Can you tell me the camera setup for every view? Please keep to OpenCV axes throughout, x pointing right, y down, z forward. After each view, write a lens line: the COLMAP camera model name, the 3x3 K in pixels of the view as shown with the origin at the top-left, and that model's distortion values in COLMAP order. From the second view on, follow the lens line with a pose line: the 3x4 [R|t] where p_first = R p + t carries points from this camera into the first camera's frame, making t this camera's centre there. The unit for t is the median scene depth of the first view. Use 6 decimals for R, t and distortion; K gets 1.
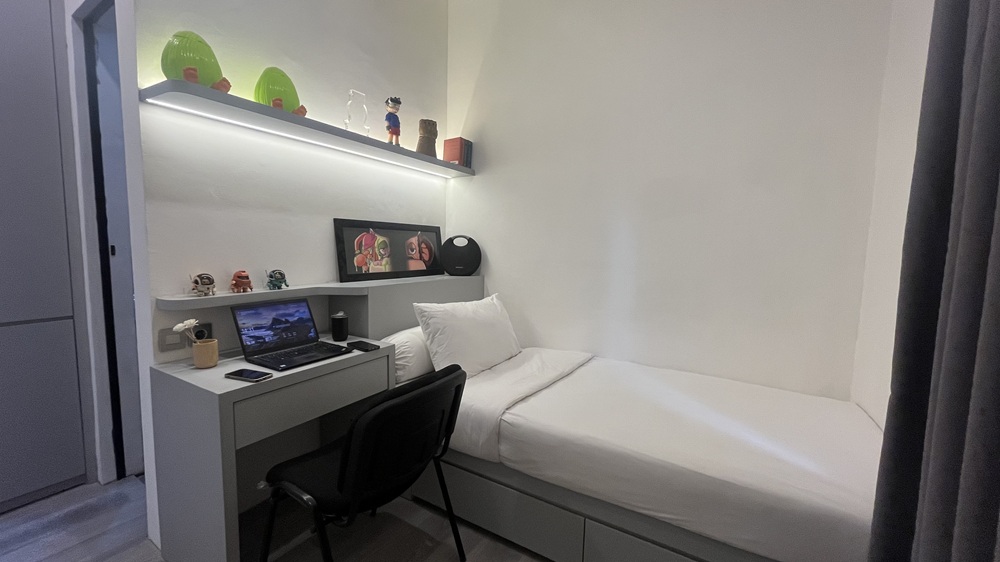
lens RADIAL K [[404.9, 0, 497.2], [0, 404.9, 278.8], [0, 0, 1]] dist [-0.001043, -0.000362]
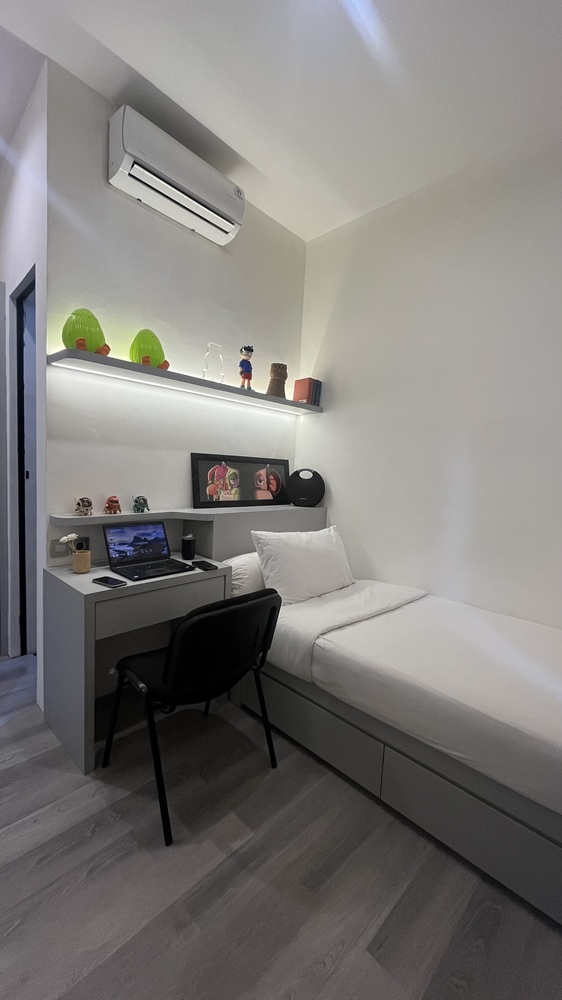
lens RADIAL K [[404.9, 0, 284.0], [0, 404.9, 497.8], [0, 0, 1]] dist [-0.001043, -0.000362]
pose [[0.976614, 0.045625, -0.210104, 0.108250], [-0.048930, 0.998746, -0.010558, -0.022706], [0.209359, 0.020592, 0.977622, -0.074380]]
